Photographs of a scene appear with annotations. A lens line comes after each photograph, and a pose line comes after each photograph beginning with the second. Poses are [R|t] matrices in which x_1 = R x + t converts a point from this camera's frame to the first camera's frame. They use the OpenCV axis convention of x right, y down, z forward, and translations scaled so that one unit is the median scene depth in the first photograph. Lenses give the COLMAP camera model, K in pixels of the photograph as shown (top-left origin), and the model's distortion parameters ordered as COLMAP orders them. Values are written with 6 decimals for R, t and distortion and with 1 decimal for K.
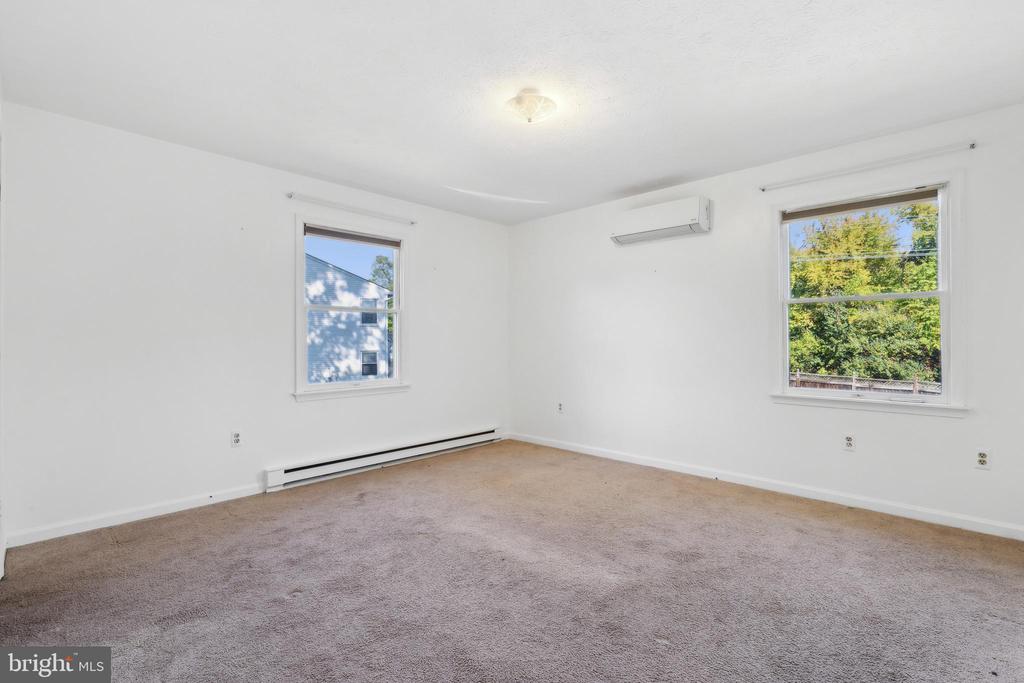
lens RADIAL K [[467.0, 0, 516.4], [0, 467.0, 342.5], [0, 0, 1]] dist [-0.000162, -0.000279]
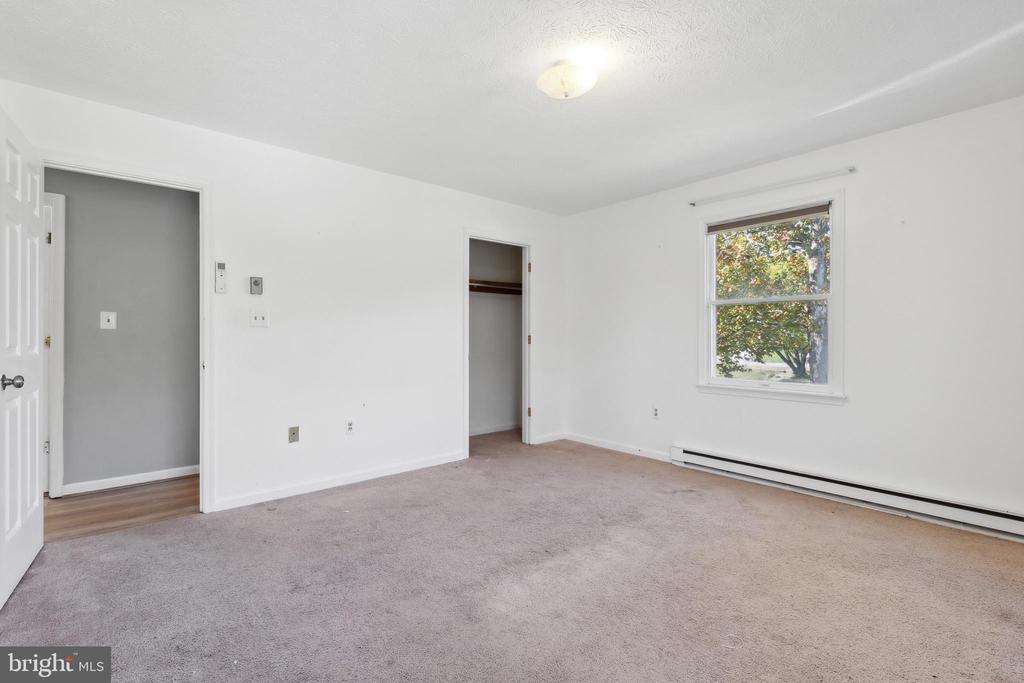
lens RADIAL K [[467.0, 0, 512.4], [0, 467.0, 335.2], [0, 0, 1]] dist [-0.000162, -0.000279]
pose [[-0.086944, 0.000678, -0.996213, 0.688106], [-0.006565, 0.999978, 0.001254, -0.001888], [0.996192, 0.006650, -0.086937, 0.709021]]
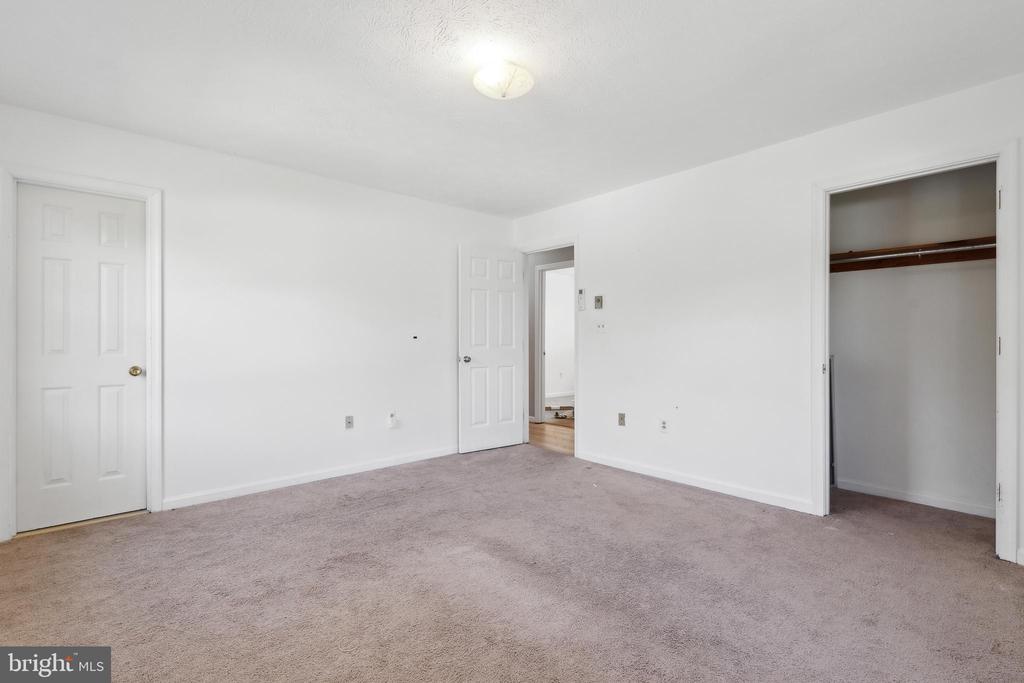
lens RADIAL K [[467.0, 0, 505.6], [0, 467.0, 341.2], [0, 0, 1]] dist [-0.000162, -0.000279]
pose [[-0.997044, 0.006950, 0.076521, -0.031862], [0.007902, 0.999895, 0.012148, -0.008714], [-0.076429, 0.012717, -0.996994, 1.384312]]
